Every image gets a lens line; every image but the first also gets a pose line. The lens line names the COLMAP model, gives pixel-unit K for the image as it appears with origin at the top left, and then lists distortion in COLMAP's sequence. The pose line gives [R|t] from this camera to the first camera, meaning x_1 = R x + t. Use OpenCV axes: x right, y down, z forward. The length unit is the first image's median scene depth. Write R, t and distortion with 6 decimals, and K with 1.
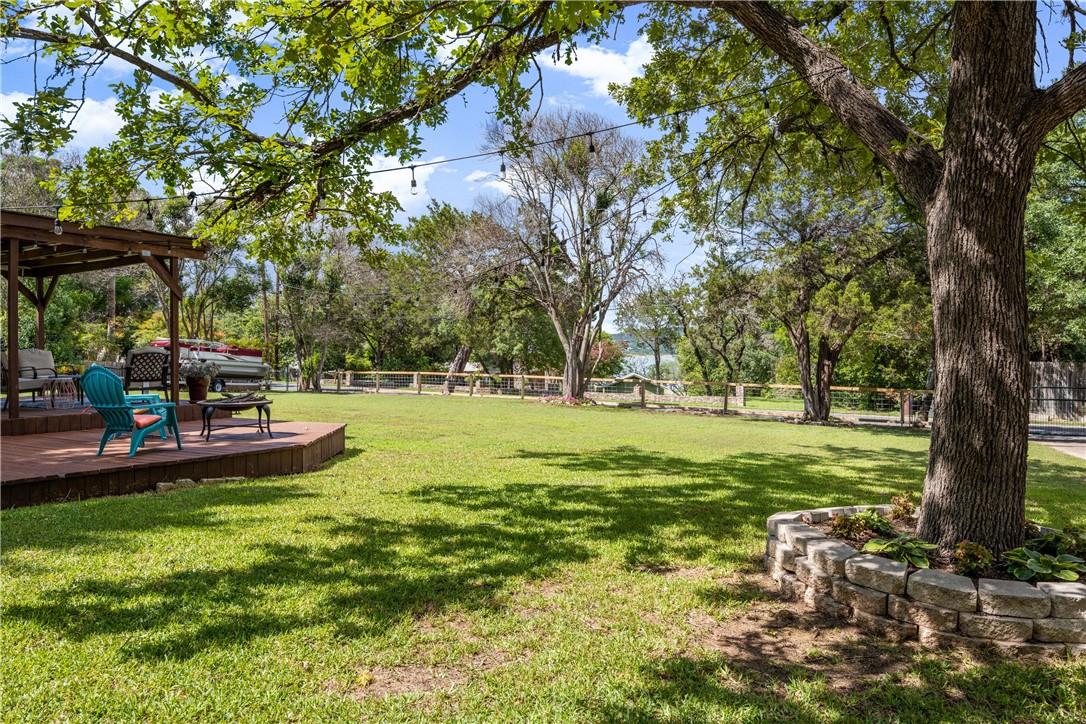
lens RADIAL K [[745.9, 0, 540.7], [0, 745.9, 360.7], [0, 0, 1]] dist [-0.004652, -0.000111]
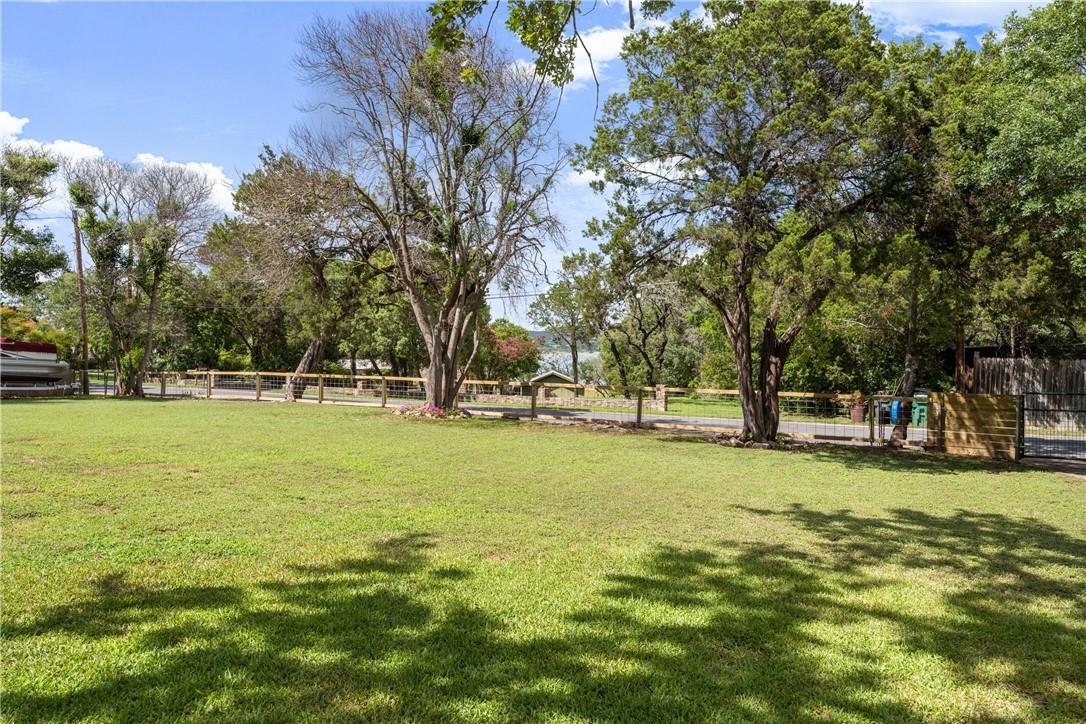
lens RADIAL K [[745.9, 0, 544.9], [0, 745.9, 358.8], [0, 0, 1]] dist [-0.004652, -0.000111]
pose [[0.994836, -0.001316, 0.101484, 0.071231], [0.001180, 0.999998, 0.001397, 0.000458], [-0.101486, -0.001270, 0.994836, 0.240965]]
